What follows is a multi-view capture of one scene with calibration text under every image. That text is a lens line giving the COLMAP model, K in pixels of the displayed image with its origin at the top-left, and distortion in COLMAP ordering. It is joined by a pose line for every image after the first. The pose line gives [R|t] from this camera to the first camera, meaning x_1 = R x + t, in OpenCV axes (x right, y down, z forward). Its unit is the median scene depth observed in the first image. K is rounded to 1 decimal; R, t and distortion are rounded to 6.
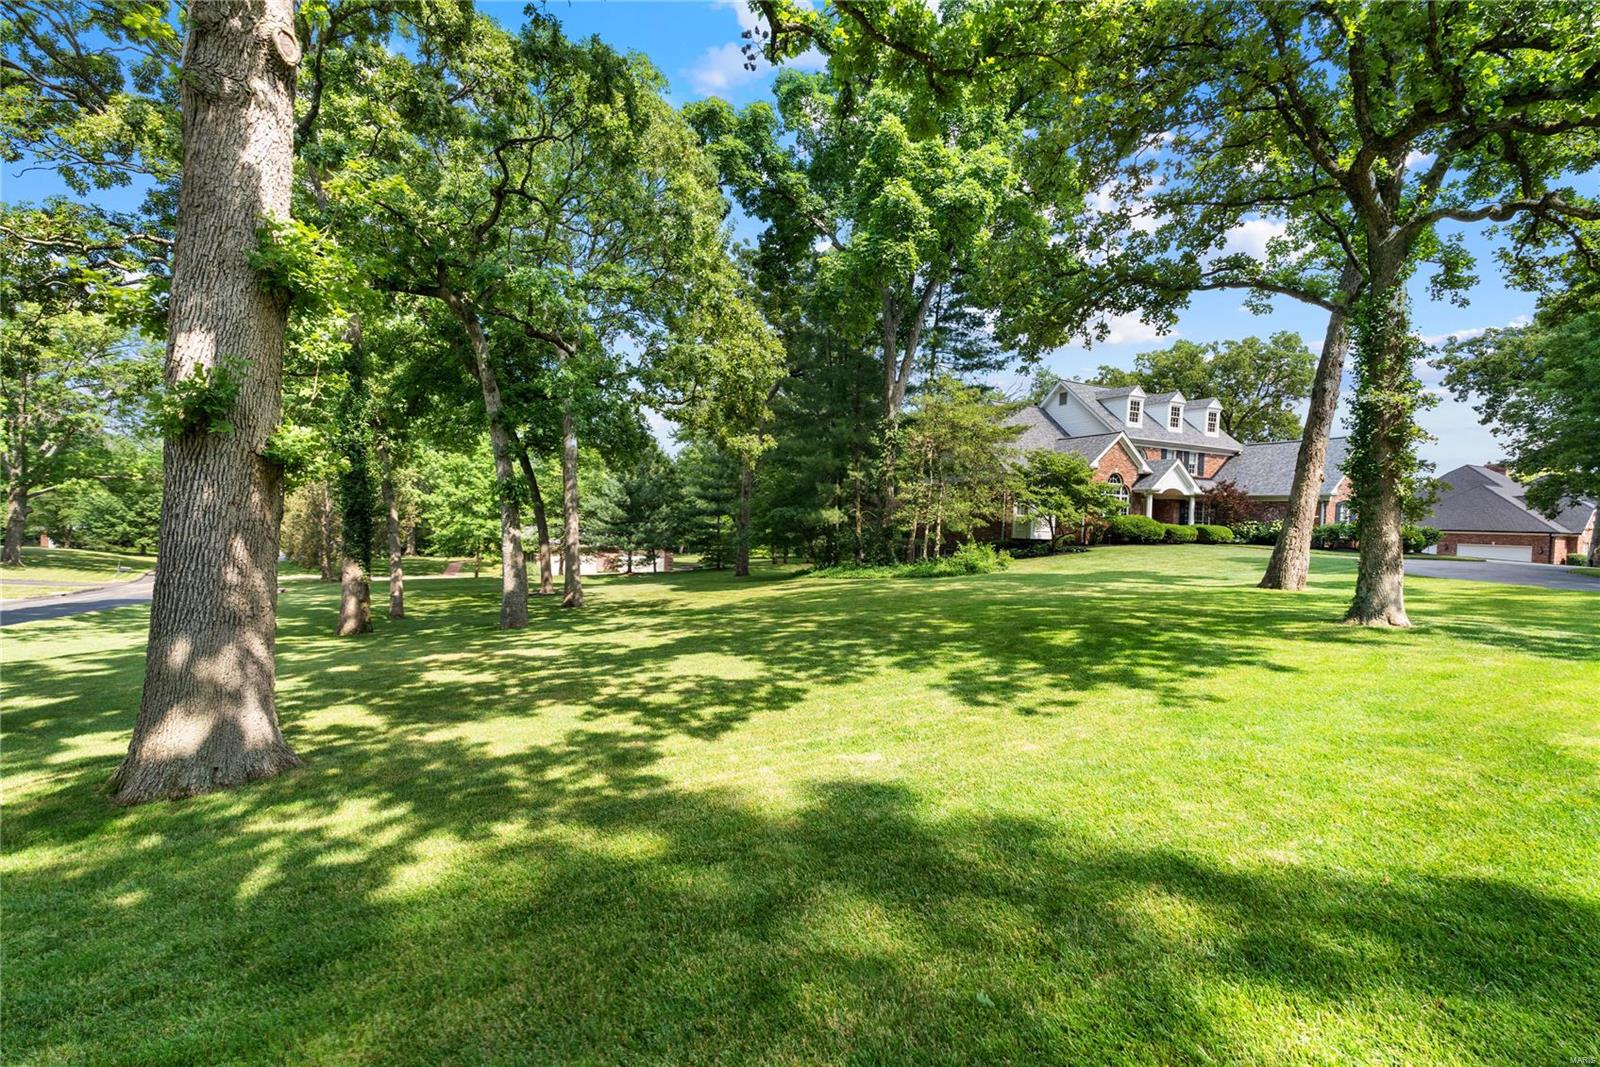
lens RADIAL K [[681.3, 0, 809.9], [0, 681.3, 537.6], [0, 0, 1]] dist [-0.009881, -0.000300]
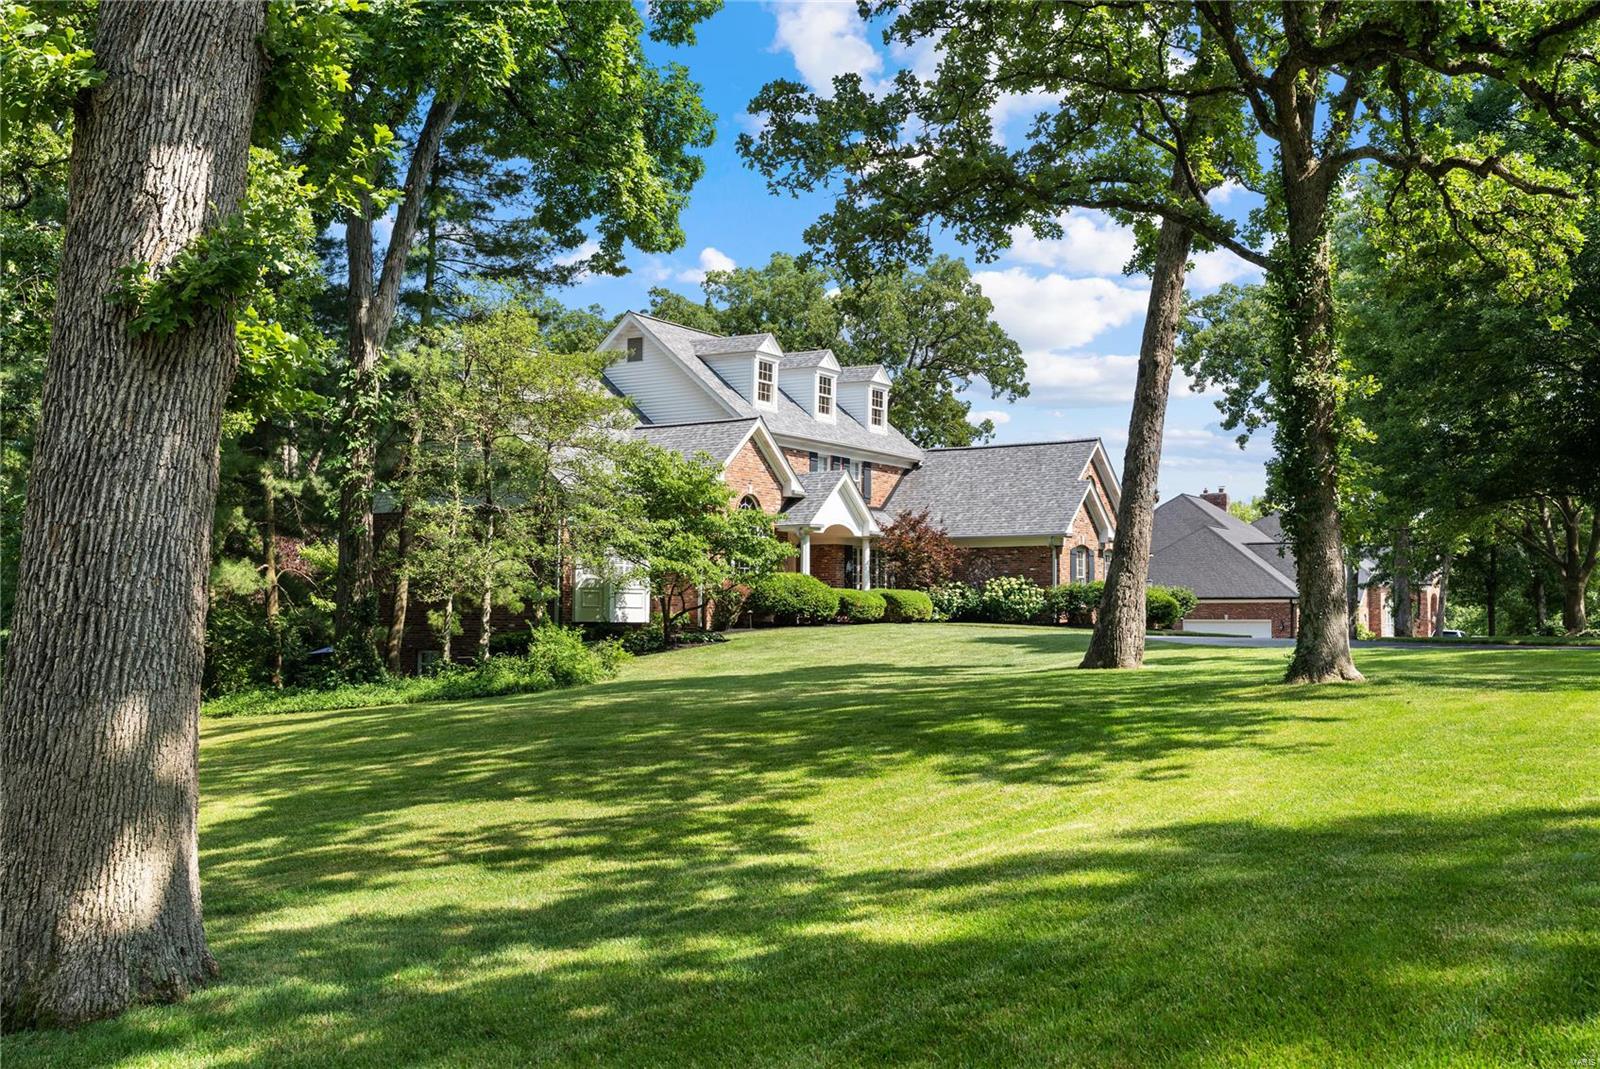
lens RADIAL K [[1541.3, 0, 800.0], [0, 1541.3, 534.5], [0, 0, 1]] dist [0.008743, 0.004540]
pose [[0.852223, 0.001738, 0.523176, -0.143238], [0.037157, 0.997268, -0.063840, 0.014098], [-0.521857, 0.073846, 0.849830, -0.039618]]
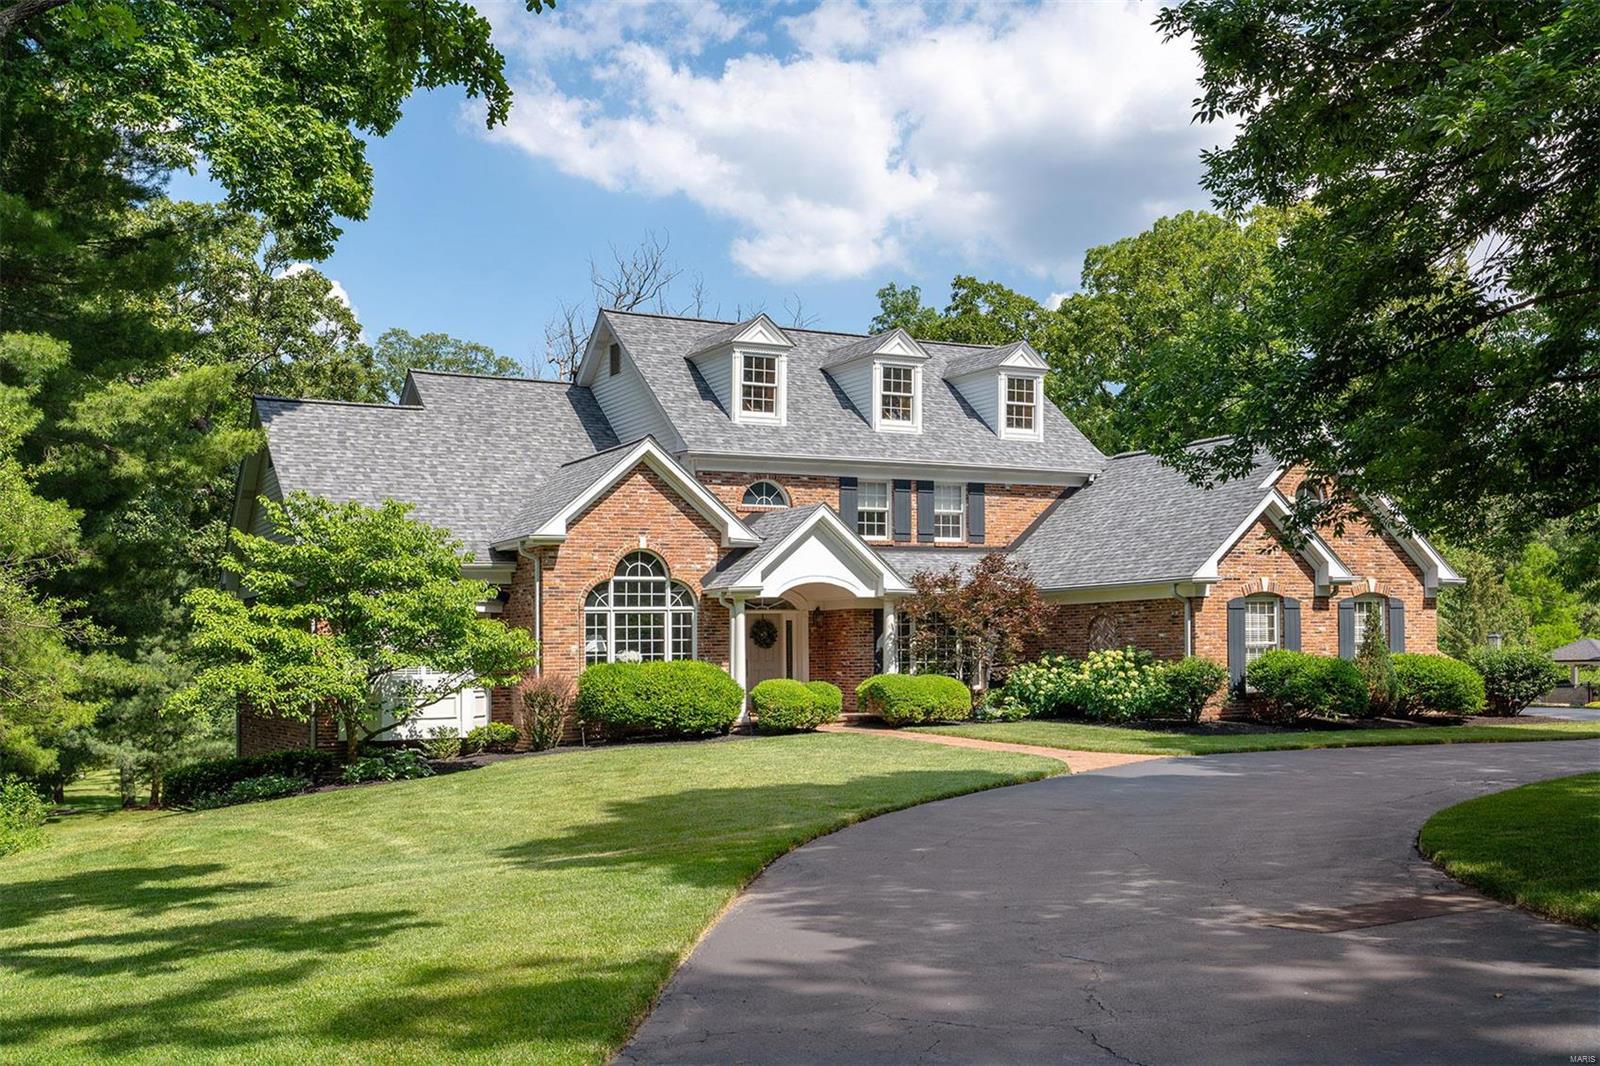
lens RADIAL K [[1571.8, 0, 800.0], [0, 1571.8, 533.0], [0, 0, 1]] dist [-0.006784, -0.007844]
pose [[0.997571, -0.045008, 0.053155, 0.485074], [0.050369, 0.993275, -0.104249, -0.009305], [-0.048106, 0.106673, 0.993130, 0.132194]]
